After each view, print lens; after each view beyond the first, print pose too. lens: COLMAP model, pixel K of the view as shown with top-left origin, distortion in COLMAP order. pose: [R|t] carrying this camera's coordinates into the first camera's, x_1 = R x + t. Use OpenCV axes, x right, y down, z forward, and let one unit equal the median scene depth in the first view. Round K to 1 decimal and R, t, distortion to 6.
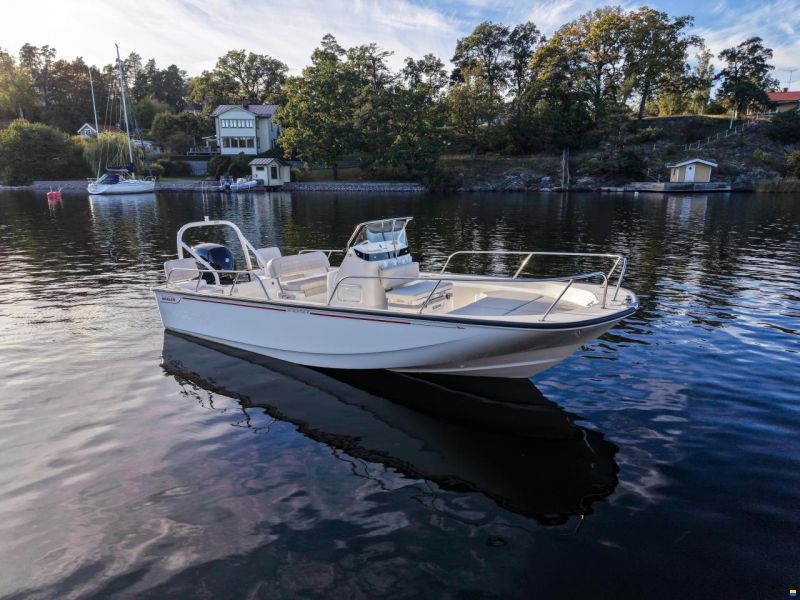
lens RADIAL K [[544.1, 0, 402.5], [0, 544.1, 299.2], [0, 0, 1]] dist [0.055056, -0.049336]
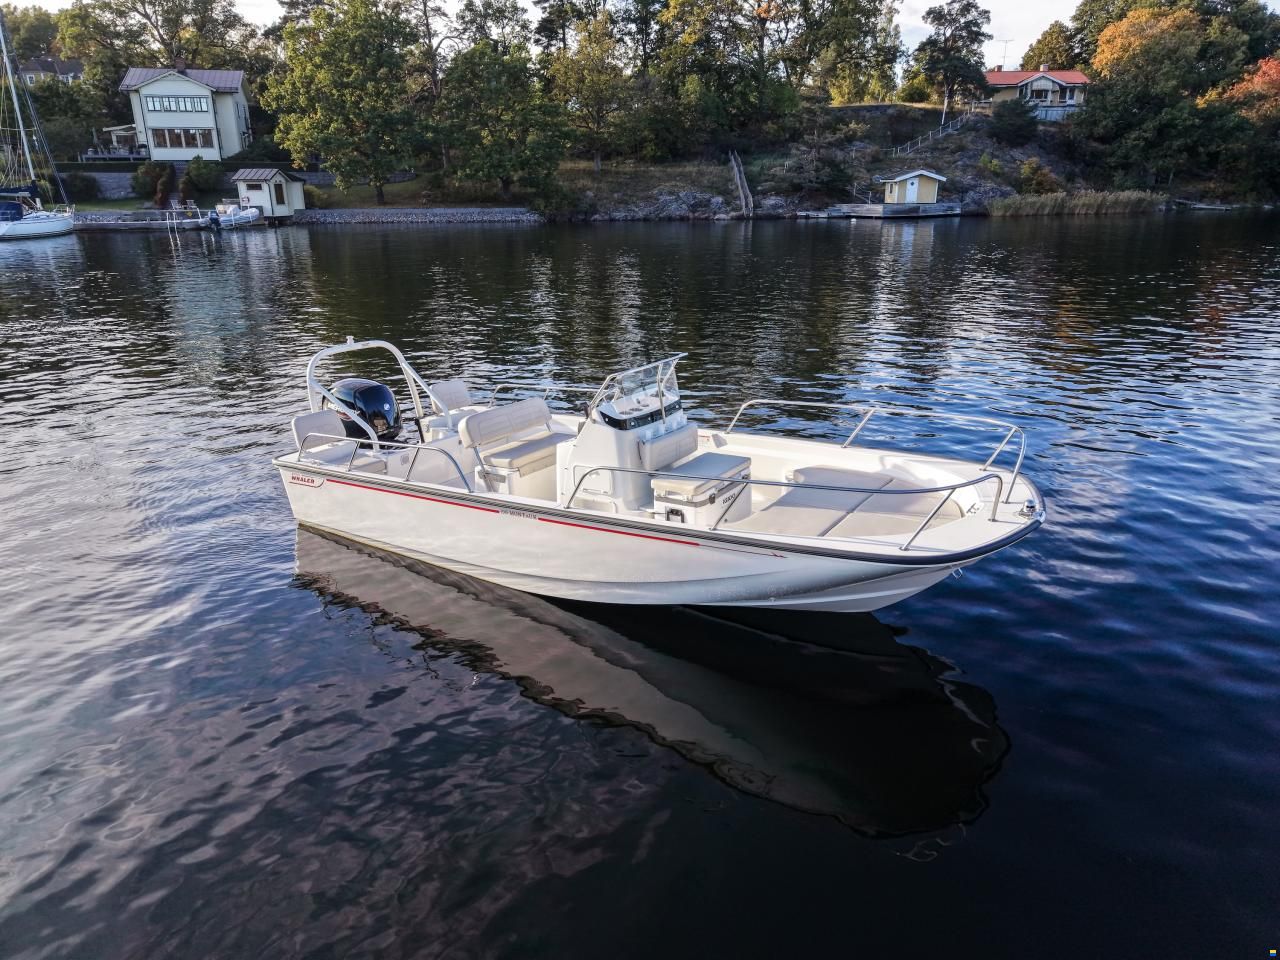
lens RADIAL K [[869.4, 0, 640.0], [0, 869.4, 480.0], [0, 0, 1]] dist [0.024622, -0.018041]
pose [[0.962806, -0.093434, 0.253523, -0.120434], [0.067673, 0.991789, 0.108513, -0.001799], [-0.261580, -0.087320, 0.961224, -0.027792]]
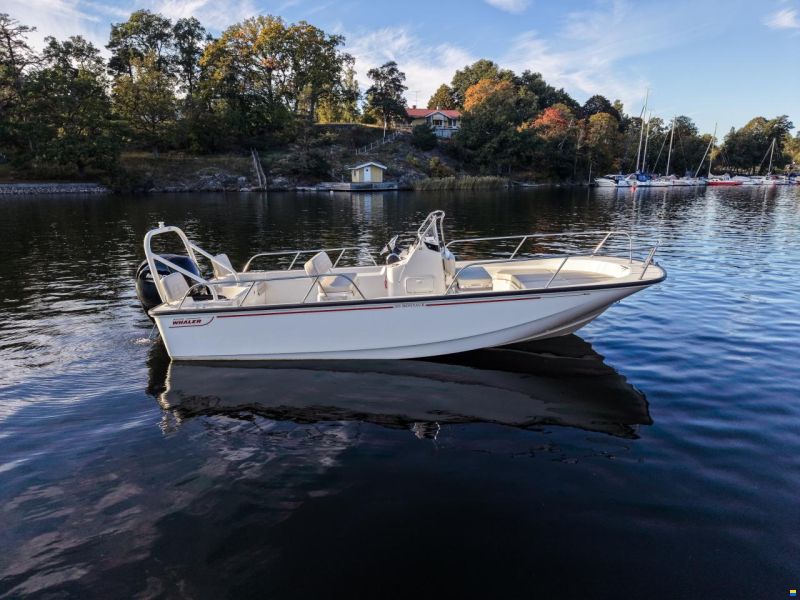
lens RADIAL K [[543.4, 0, 400.0], [0, 543.4, 300.0], [0, 0, 1]] dist [0.024622, -0.018041]
pose [[0.829447, -0.125455, 0.544314, -0.063437], [0.124594, 0.991455, 0.038652, -0.002475], [-0.544512, 0.035758, 0.837990, 0.013806]]
